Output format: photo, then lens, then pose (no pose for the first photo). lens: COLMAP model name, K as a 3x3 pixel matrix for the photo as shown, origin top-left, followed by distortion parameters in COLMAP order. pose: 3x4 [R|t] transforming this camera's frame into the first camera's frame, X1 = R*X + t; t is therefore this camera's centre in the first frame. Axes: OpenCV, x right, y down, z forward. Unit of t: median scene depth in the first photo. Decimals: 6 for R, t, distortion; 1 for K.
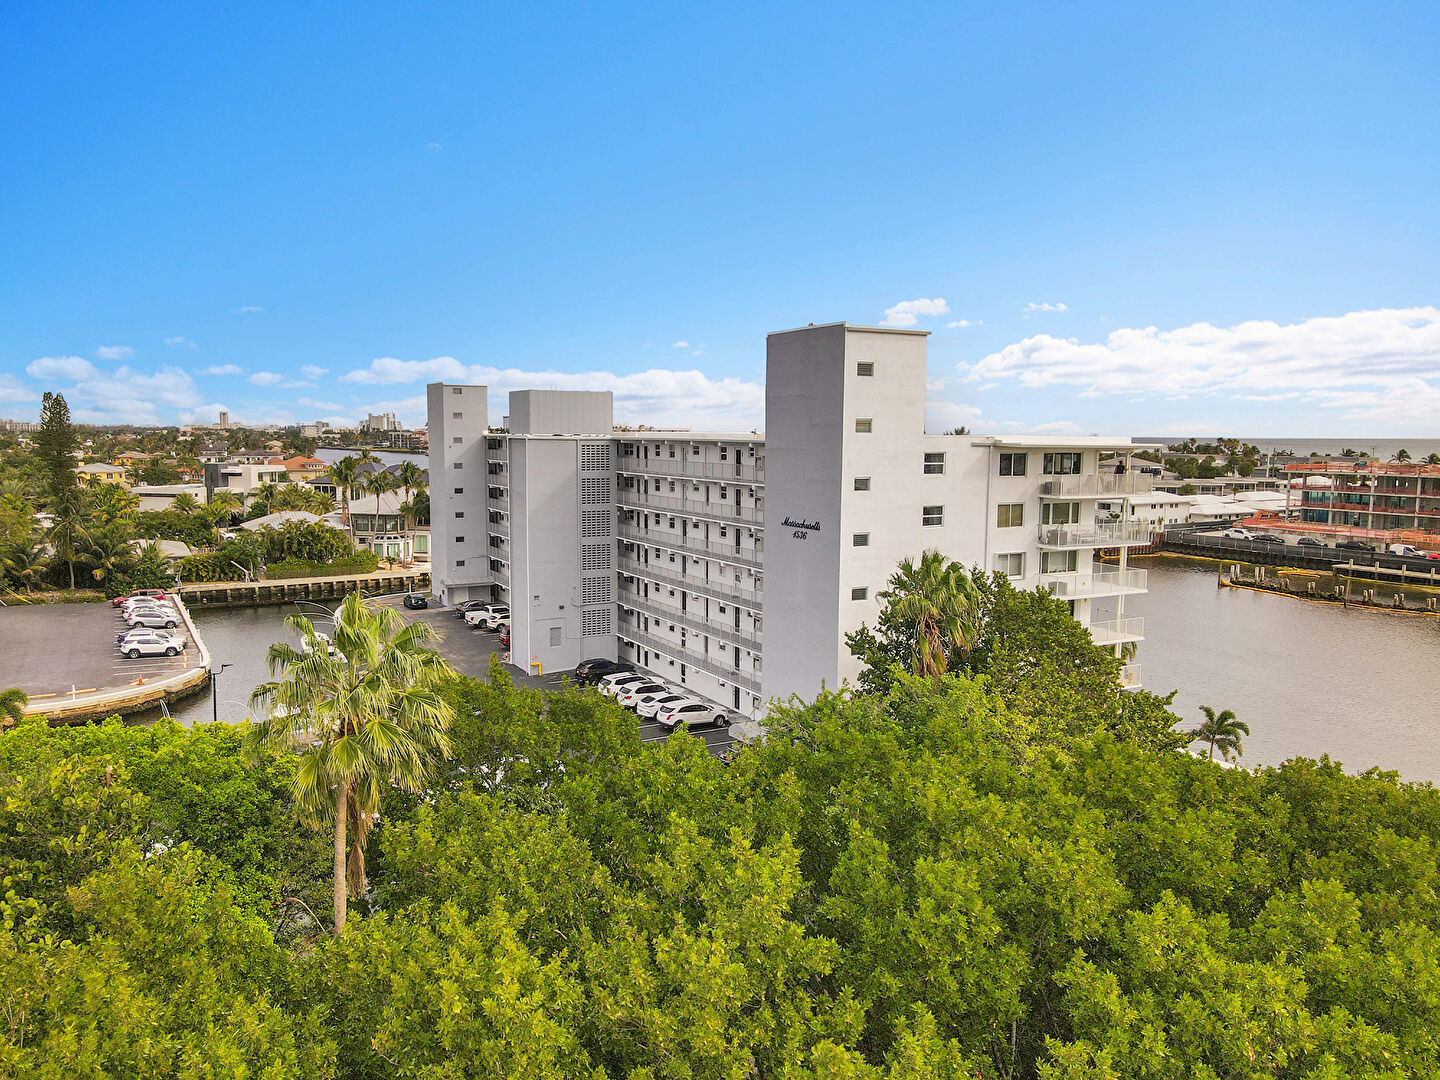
lens RADIAL K [[1032.6, 0, 712.6], [0, 1032.6, 538.3], [0, 0, 1]] dist [0.018247, 0.011970]
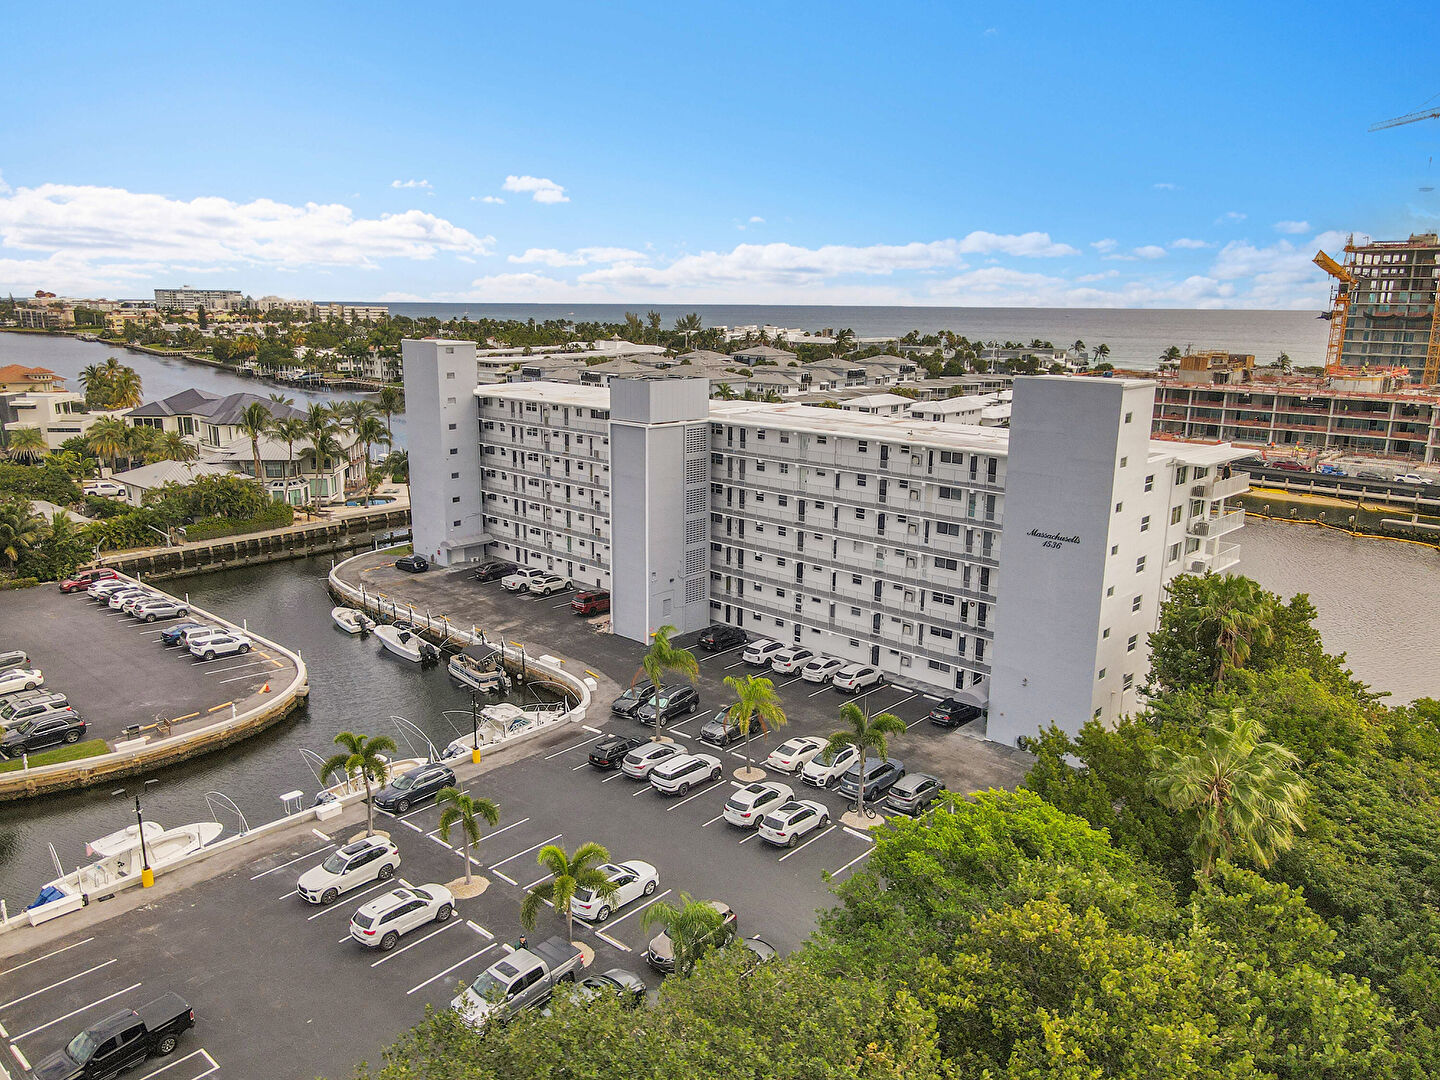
lens RADIAL K [[1032.6, 0, 718.4], [0, 1032.6, 536.4], [0, 0, 1]] dist [0.018247, 0.011970]
pose [[0.955805, -0.061779, 0.287437, -0.458345], [0.027723, 0.992256, 0.121079, -0.122358], [-0.292691, -0.107759, 0.950116, -0.042258]]
